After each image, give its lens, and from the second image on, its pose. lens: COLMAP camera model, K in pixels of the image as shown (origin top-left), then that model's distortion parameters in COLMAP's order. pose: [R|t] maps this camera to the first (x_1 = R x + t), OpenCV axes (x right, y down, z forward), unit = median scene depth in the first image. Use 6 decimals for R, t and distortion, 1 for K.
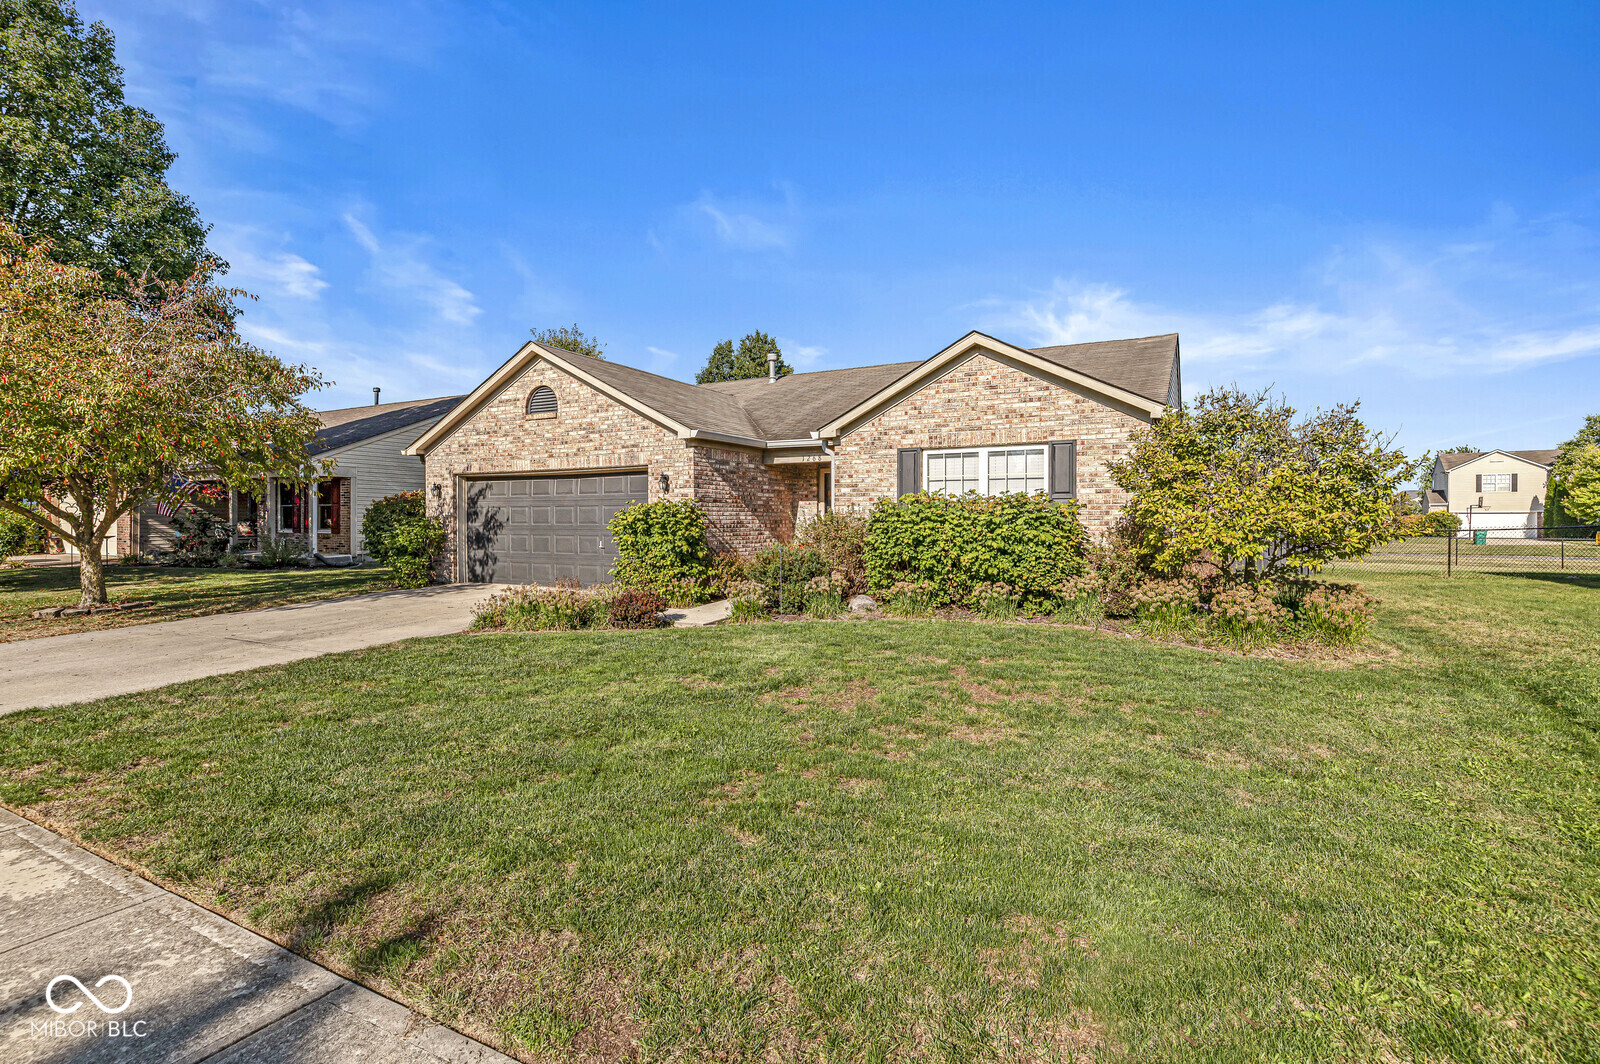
lens RADIAL K [[749.3, 0, 800.0], [0, 749.3, 532.0], [0, 0, 1]] dist [-0.003289, -0.000348]
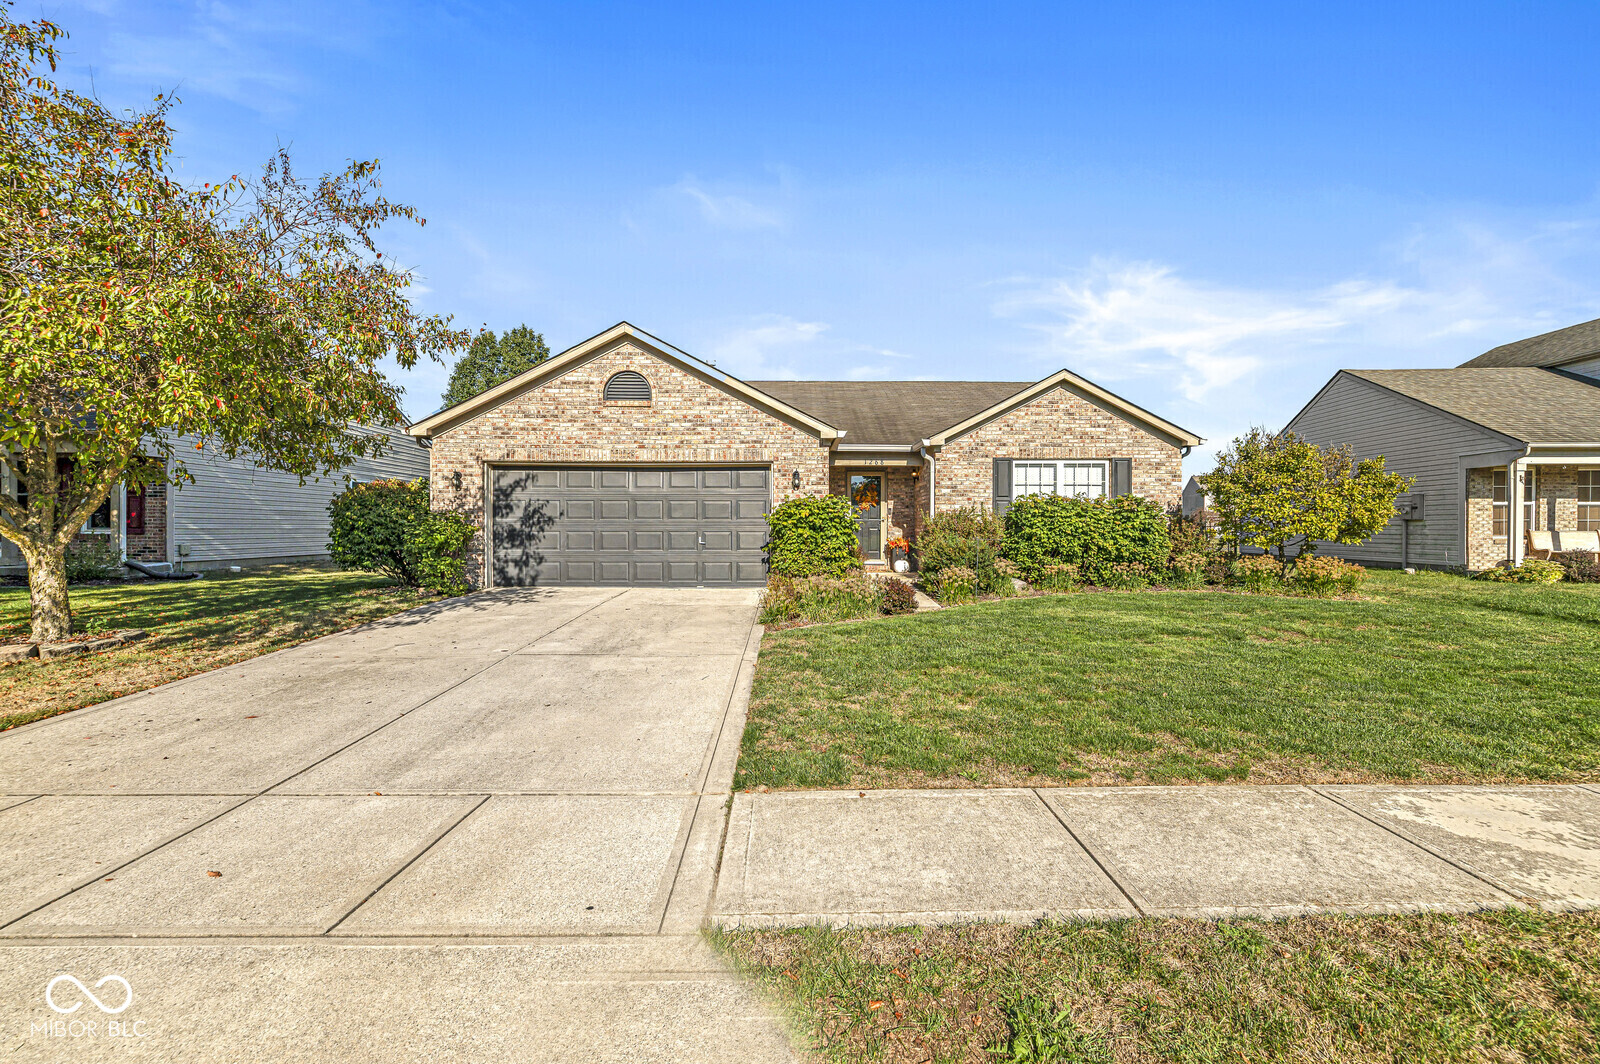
lens RADIAL K [[702.3, 0, 800.0], [0, 702.3, 532.0], [0, 0, 1]] dist [0.000320, 0.000081]
pose [[0.874755, -0.002646, 0.484559, -0.633091], [0.005114, 0.999980, -0.003771, 0.010847], [-0.484539, 0.005777, 0.874751, 0.142555]]
